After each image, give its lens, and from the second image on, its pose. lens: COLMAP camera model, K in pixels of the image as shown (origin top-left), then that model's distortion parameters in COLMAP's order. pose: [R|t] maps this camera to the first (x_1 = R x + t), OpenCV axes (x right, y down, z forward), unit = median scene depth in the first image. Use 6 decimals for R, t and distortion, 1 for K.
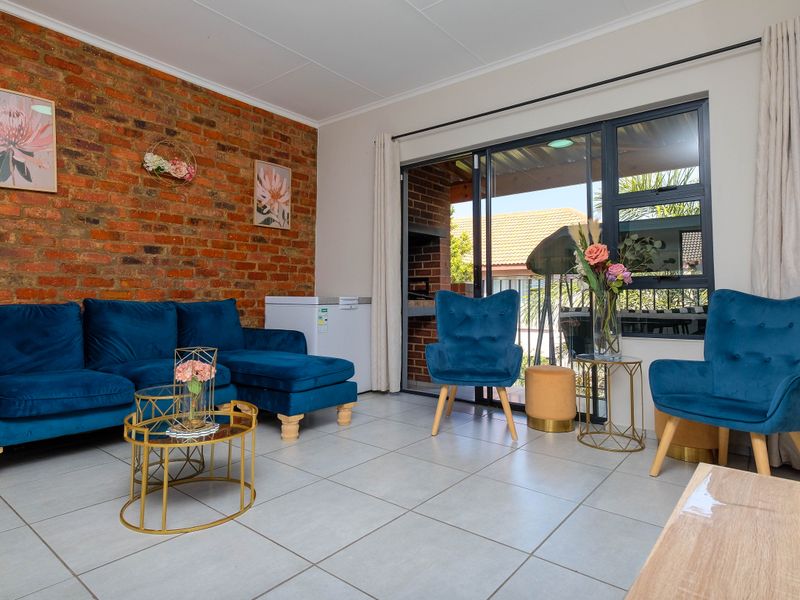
lens RADIAL K [[466.6, 0, 397.7], [0, 466.6, 278.6], [0, 0, 1]] dist [0.004319, 0.001496]
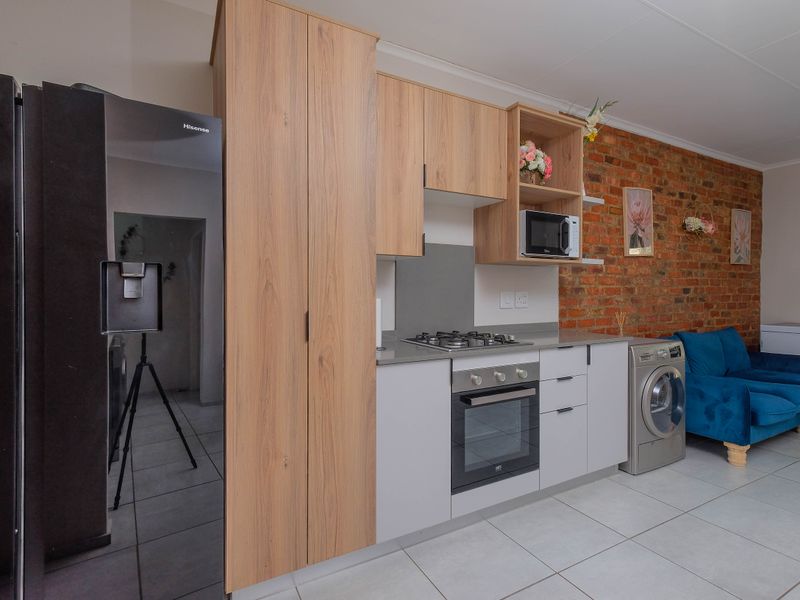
lens RADIAL K [[400.1, 0, 400.1], [0, 400.1, 296.0], [0, 0, 1]] dist [0.000539, 0.000449]
pose [[0.920629, -0.004193, -0.390416, -0.750657], [0.022989, 0.998790, 0.043482, -0.104291], [0.389761, -0.049006, 0.919611, -0.308525]]
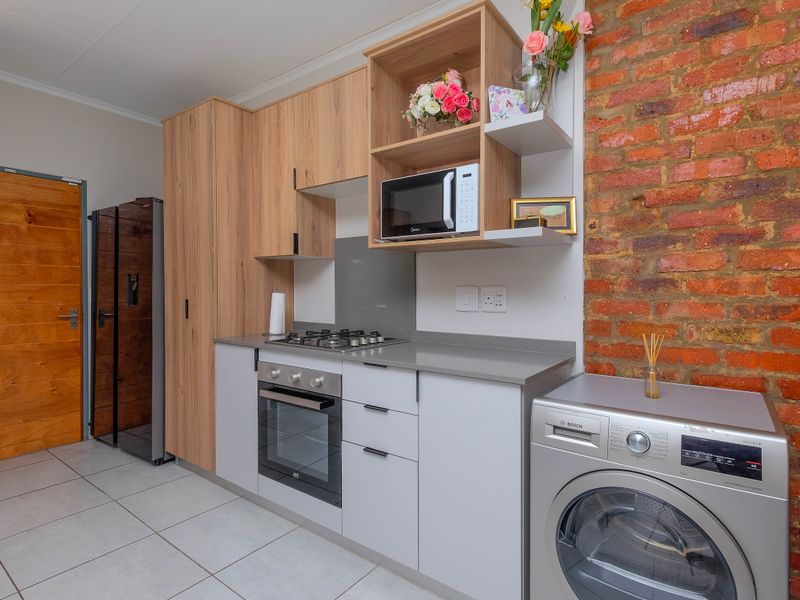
lens RADIAL K [[431.2, 0, 396.4], [0, 431.2, 291.7], [0, 0, 1]] dist [0.001542, -0.000076]
pose [[0.027596, 0.002894, -0.999615, -0.300762], [0.038532, 0.999250, 0.003956, -0.075924], [0.998876, -0.038627, 0.027464, 0.335926]]
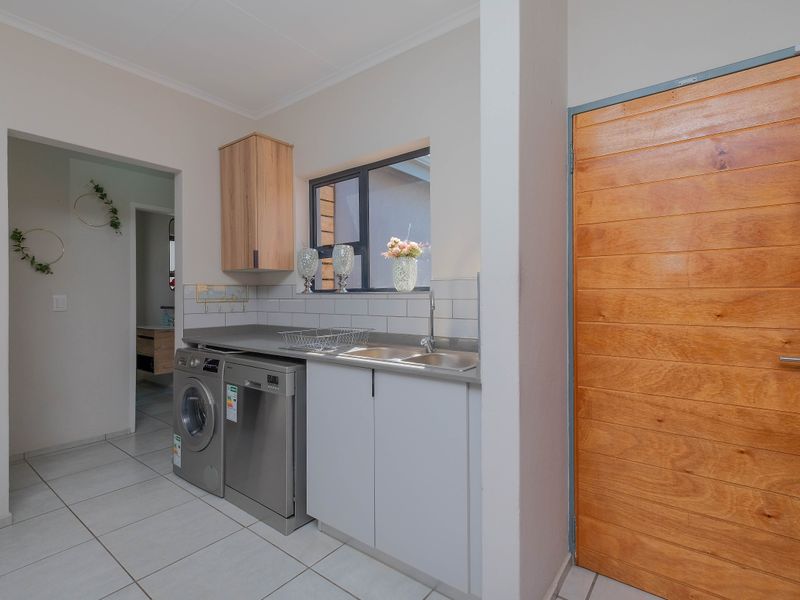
lens RADIAL K [[400.1, 0, 400.1], [0, 400.1, 296.0], [0, 0, 1]] dist [0.000539, 0.000449]
pose [[-0.999851, -0.005017, -0.016539, -0.782134], [-0.004363, 0.999216, -0.039359, -0.089540], [0.016724, -0.039281, -0.999088, 0.068156]]
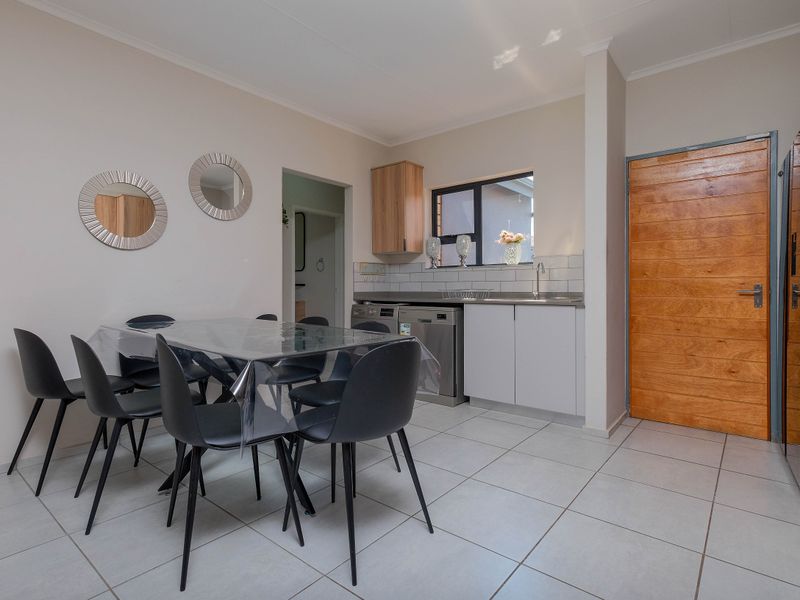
lens RADIAL K [[437.8, 0, 380.7], [0, 437.8, 289.9], [0, 0, 1]] dist [0.003561, 0.000346]
pose [[-0.998922, -0.006410, 0.045974, -0.541864], [-0.008003, 0.999371, -0.034544, -0.025326], [-0.045723, -0.034874, -0.998345, 0.495414]]
